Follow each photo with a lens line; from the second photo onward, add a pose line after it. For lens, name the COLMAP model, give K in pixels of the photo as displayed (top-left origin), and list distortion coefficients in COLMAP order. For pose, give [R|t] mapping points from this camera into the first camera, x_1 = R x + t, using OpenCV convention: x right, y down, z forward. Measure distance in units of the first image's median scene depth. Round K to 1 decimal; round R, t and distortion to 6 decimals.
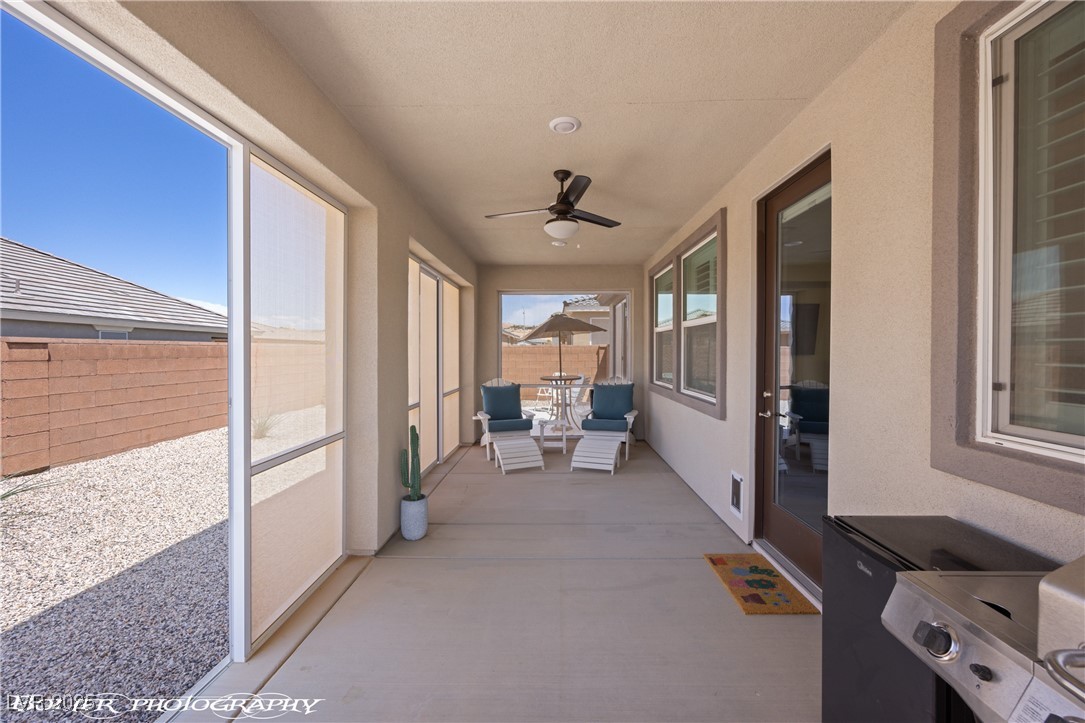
lens RADIAL K [[439.4, 0, 542.8], [0, 439.4, 354.5], [0, 0, 1]] dist [-0.008617, 0.000359]
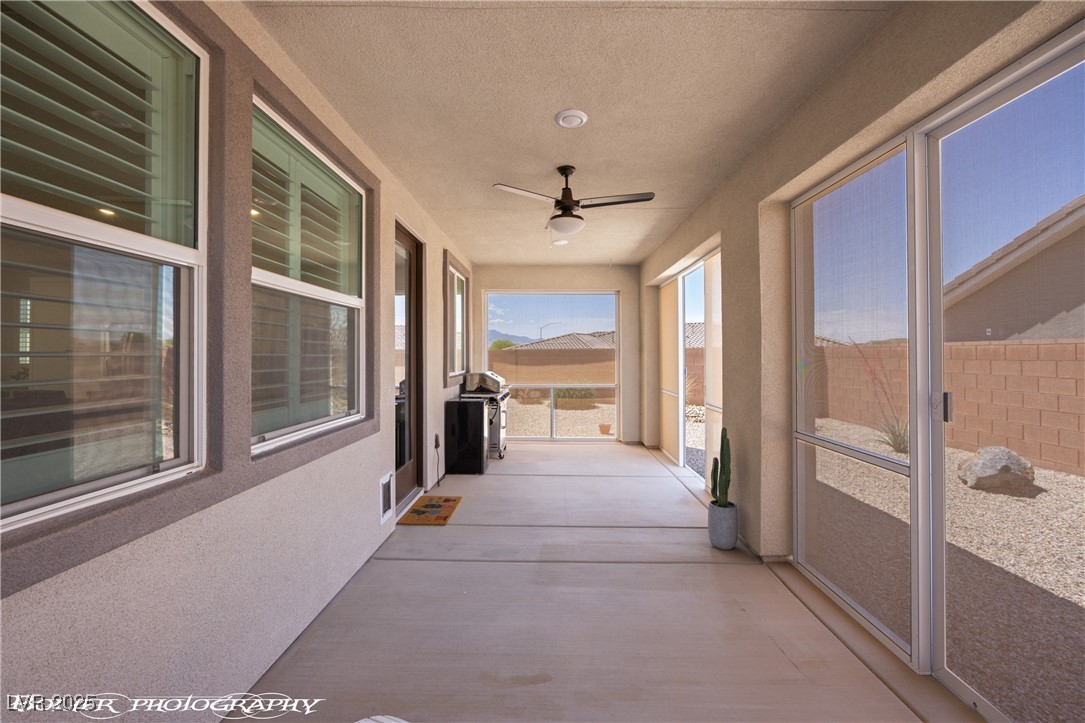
lens RADIAL K [[446.5, 0, 557.7], [0, 446.5, 352.3], [0, 0, 1]] dist [0.001332, 0.000066]
pose [[-0.999034, -0.000859, -0.043925, 0.069273], [-0.001105, 0.999984, 0.005574, -0.004172], [0.043919, 0.005618, -0.999019, 1.268106]]
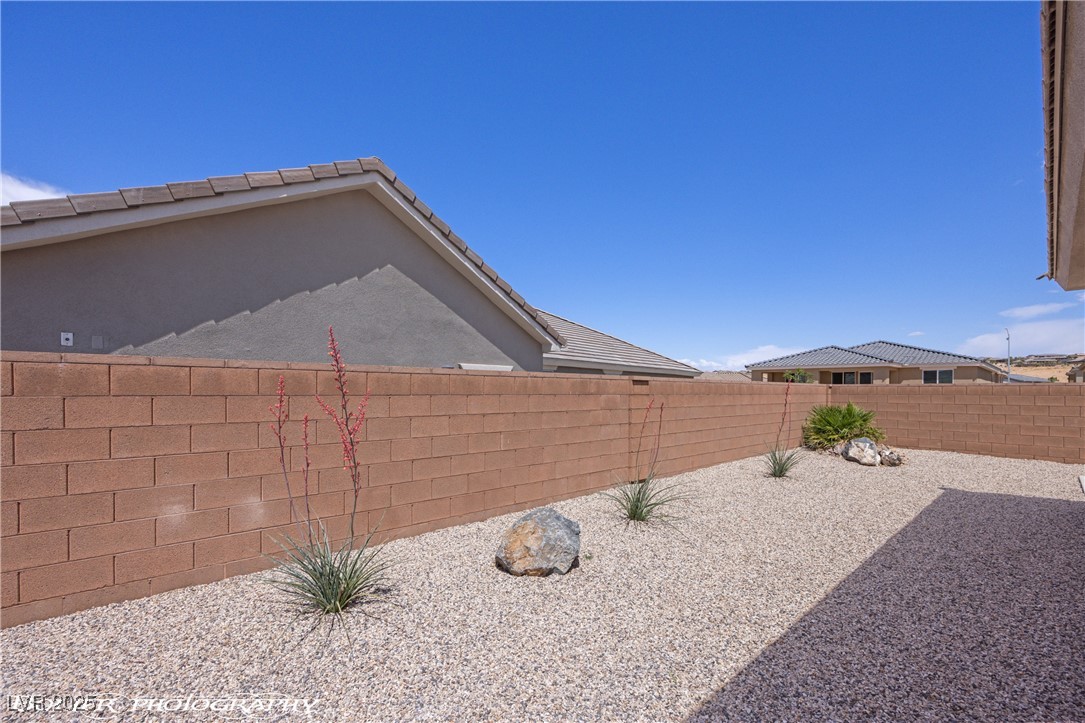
lens RADIAL K [[453.3, 0, 539.0], [0, 453.3, 401.3], [0, 0, 1]] dist [-0.003438, -0.000150]
pose [[0.679356, 0.019308, -0.733555, -0.373044], [-0.011335, 0.999811, 0.015819, 0.015723], [0.733721, -0.002432, 0.679446, -0.117812]]
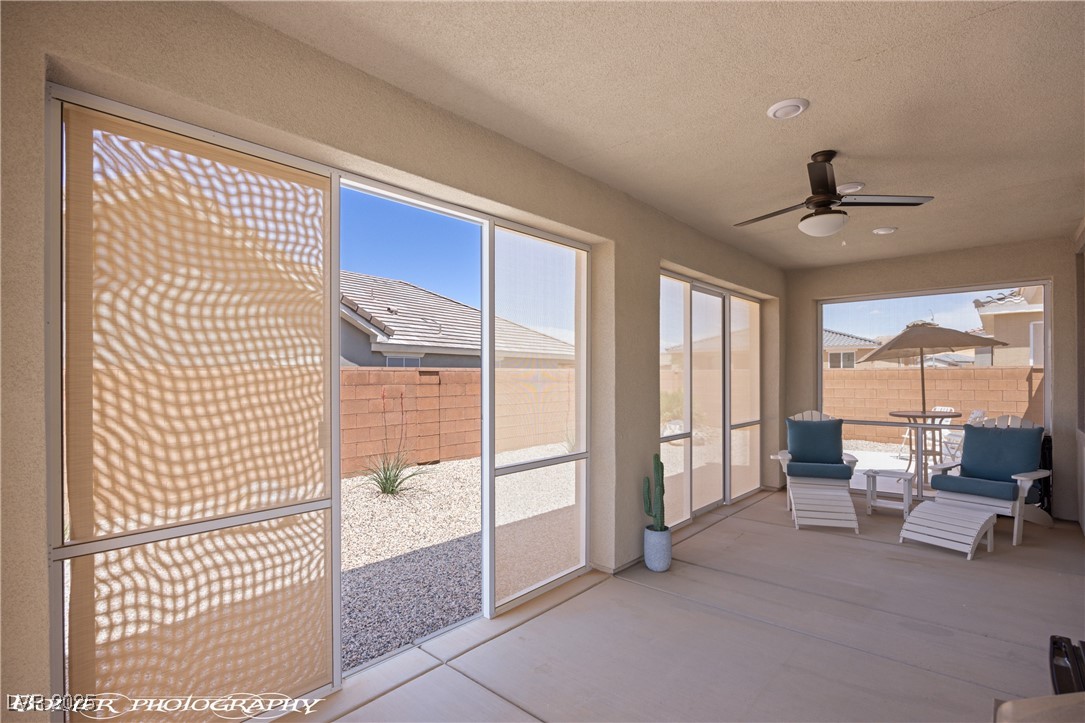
lens RADIAL K [[510.9, 0, 540.3], [0, 510.9, 375.2], [0, 0, 1]] dist [-0.021677, 0.000218]
pose [[0.755122, -0.002811, -0.655579, 0.165088], [-0.002081, 0.999975, -0.006685, -0.003431], [0.655581, 0.006412, 0.755097, -0.017722]]
